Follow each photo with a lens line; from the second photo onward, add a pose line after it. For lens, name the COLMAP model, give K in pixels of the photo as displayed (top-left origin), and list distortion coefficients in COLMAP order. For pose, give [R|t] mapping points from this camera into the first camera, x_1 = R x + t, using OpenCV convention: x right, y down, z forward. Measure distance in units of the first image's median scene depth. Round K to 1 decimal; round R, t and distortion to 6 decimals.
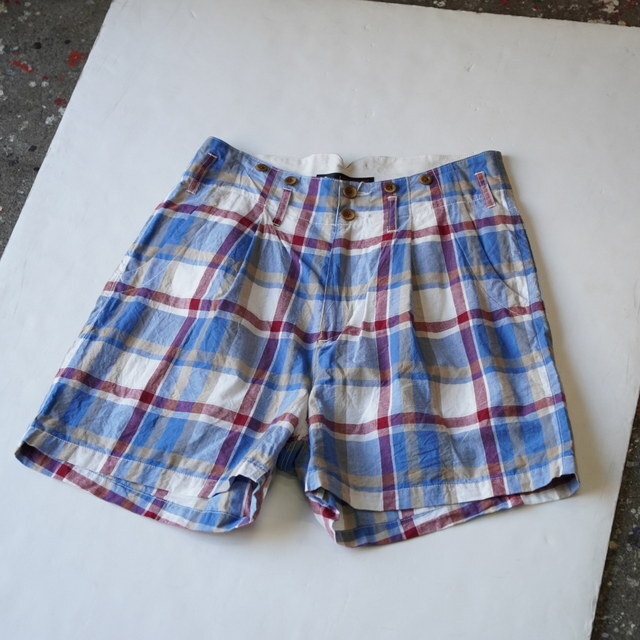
lens RADIAL K [[2021.6, 0, 320.1], [0, 2021.6, 320.1], [0, 0, 1]] dist [0.175488, 0.000000]
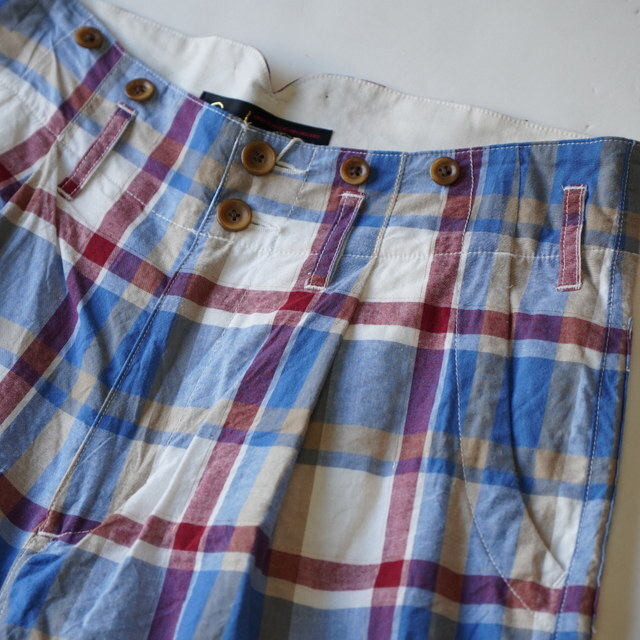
lens RADIAL K [[2848.2, 0, 320.5], [0, 2848.2, 319.7], [0, 0, 1]] dist [0.896213, 0.000000]
pose [[0.955669, 0.246436, -0.161143, 0.131387], [-0.218254, 0.960234, 0.174115, -0.138763], [0.197643, -0.131226, 0.971451, 0.444064]]
